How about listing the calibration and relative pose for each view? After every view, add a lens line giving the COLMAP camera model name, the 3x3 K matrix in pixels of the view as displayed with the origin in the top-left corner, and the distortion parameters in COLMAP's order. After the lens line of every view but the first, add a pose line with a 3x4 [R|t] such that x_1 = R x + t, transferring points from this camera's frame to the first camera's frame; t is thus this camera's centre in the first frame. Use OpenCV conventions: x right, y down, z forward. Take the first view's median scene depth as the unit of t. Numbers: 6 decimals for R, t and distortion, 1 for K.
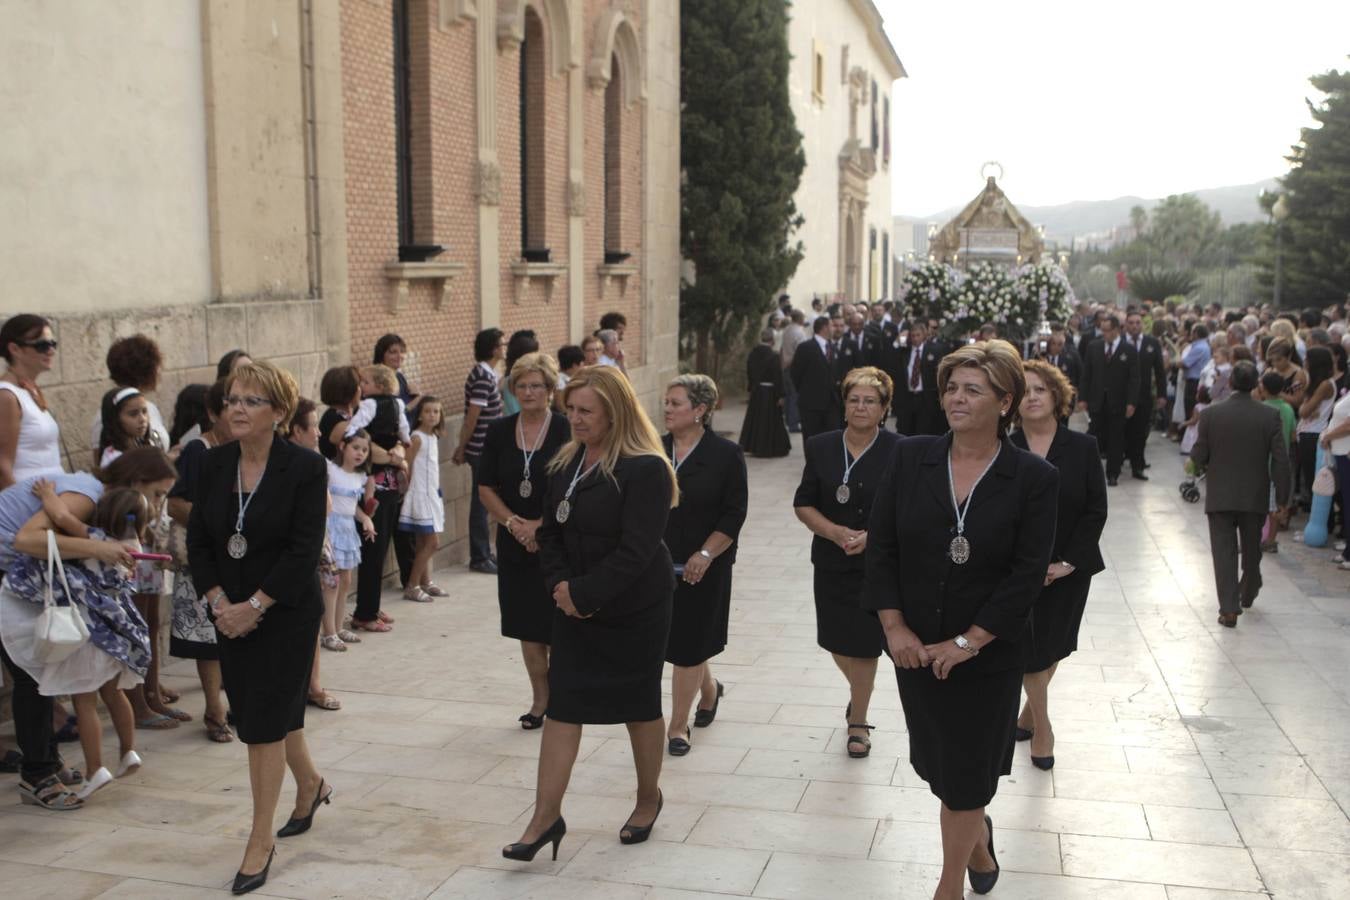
lens RADIAL K [[1397.7, 0, 675.0], [0, 1397.7, 450.0], [0, 0, 1]] dist [-0.137446, 0.218782]
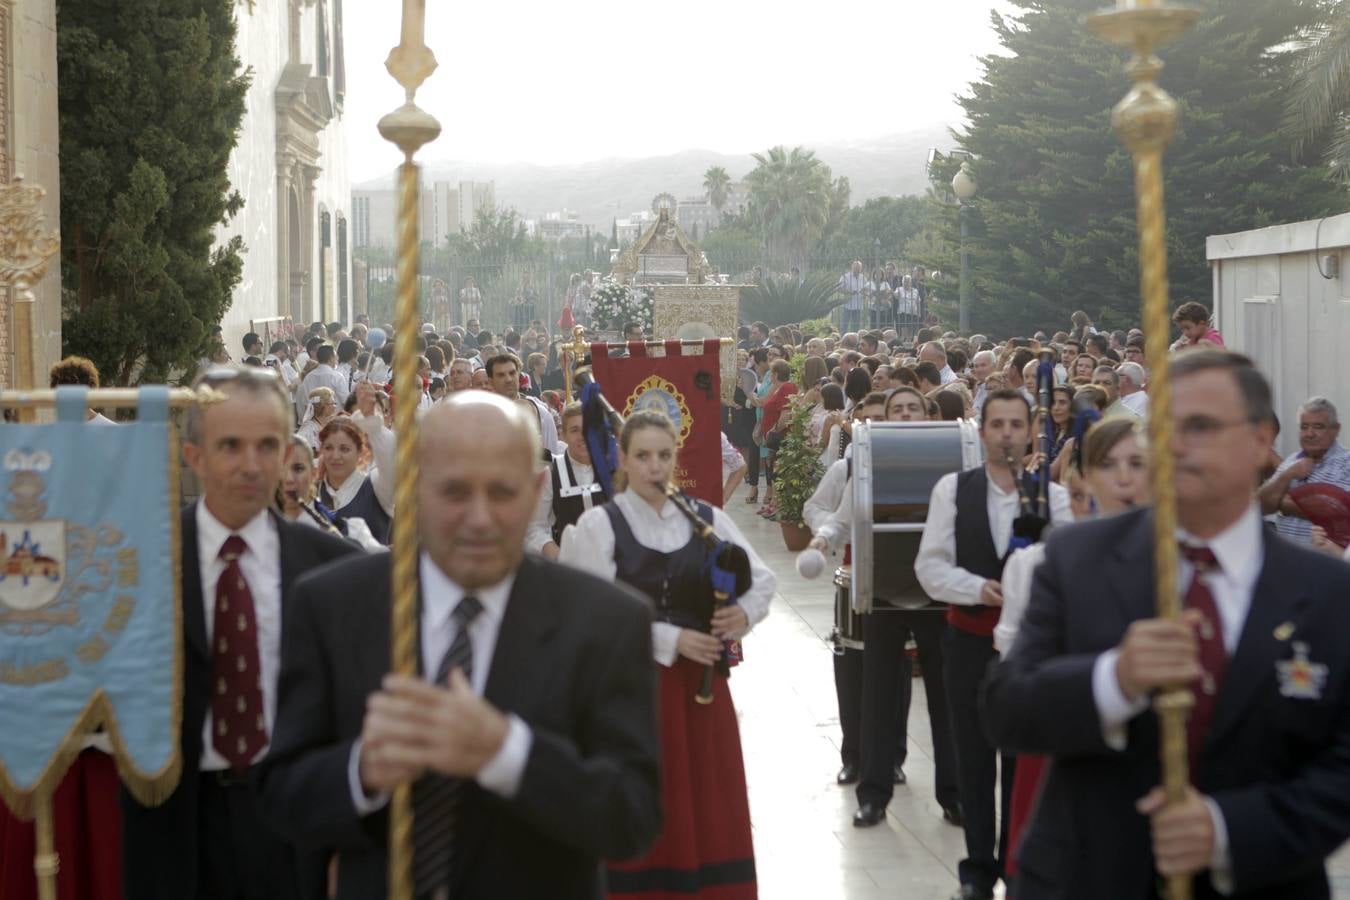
lens RADIAL K [[2394.6, 0, 675.0], [0, 2394.6, 450.0], [0, 0, 1]] dist [0.003979, 0.087938]
pose [[0.953540, -0.022550, 0.300422, -0.077446], [0.039167, 0.998011, -0.049402, 0.002020], [-0.298711, 0.058874, 0.952526, -0.073406]]
